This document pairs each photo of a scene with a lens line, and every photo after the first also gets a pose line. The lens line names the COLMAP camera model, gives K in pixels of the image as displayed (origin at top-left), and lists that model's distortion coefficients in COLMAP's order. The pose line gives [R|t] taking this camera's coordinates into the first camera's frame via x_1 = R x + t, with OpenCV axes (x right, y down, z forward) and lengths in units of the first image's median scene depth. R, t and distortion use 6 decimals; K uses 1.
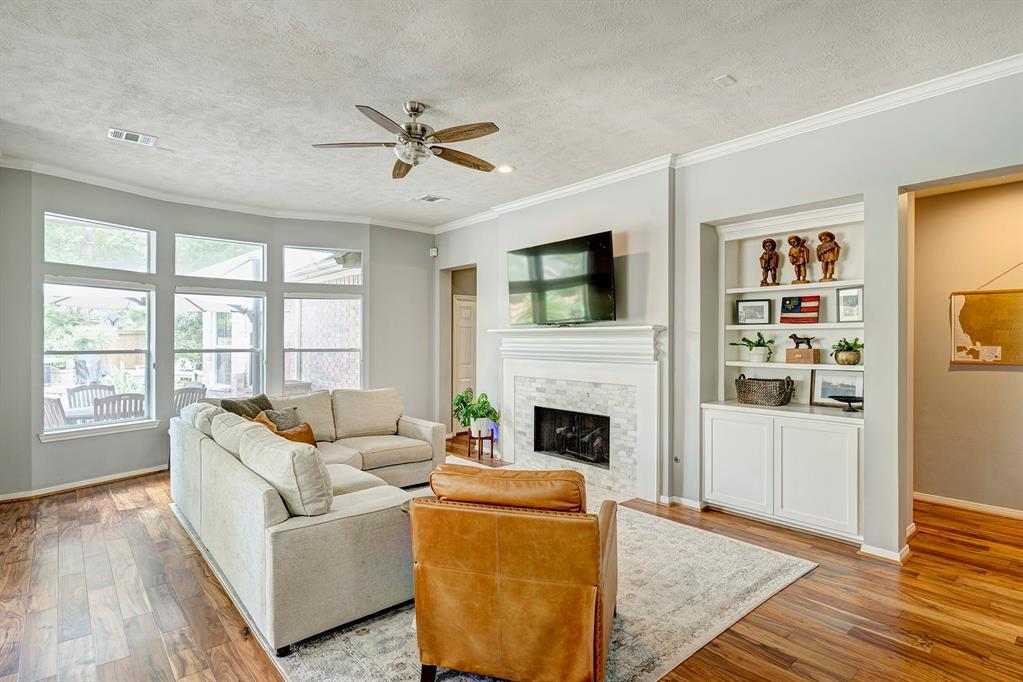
lens RADIAL K [[521.7, 0, 516.1], [0, 521.7, 328.0], [0, 0, 1]] dist [0.006082, 0.000148]
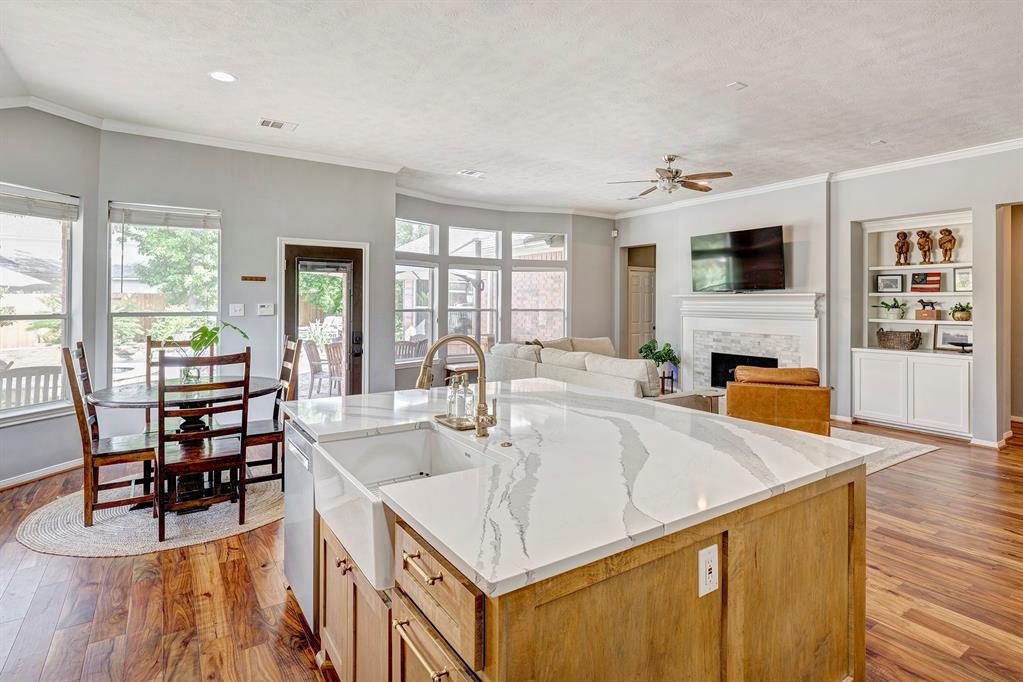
lens RADIAL K [[541.2, 0, 546.1], [0, 541.2, 288.1], [0, 0, 1]] dist [0.007714, 0.000507]
pose [[0.995329, 0.000239, -0.096539, -0.325222], [-0.000546, 0.999995, -0.003150, -0.013566], [0.096538, 0.003188, 0.995324, -0.541532]]
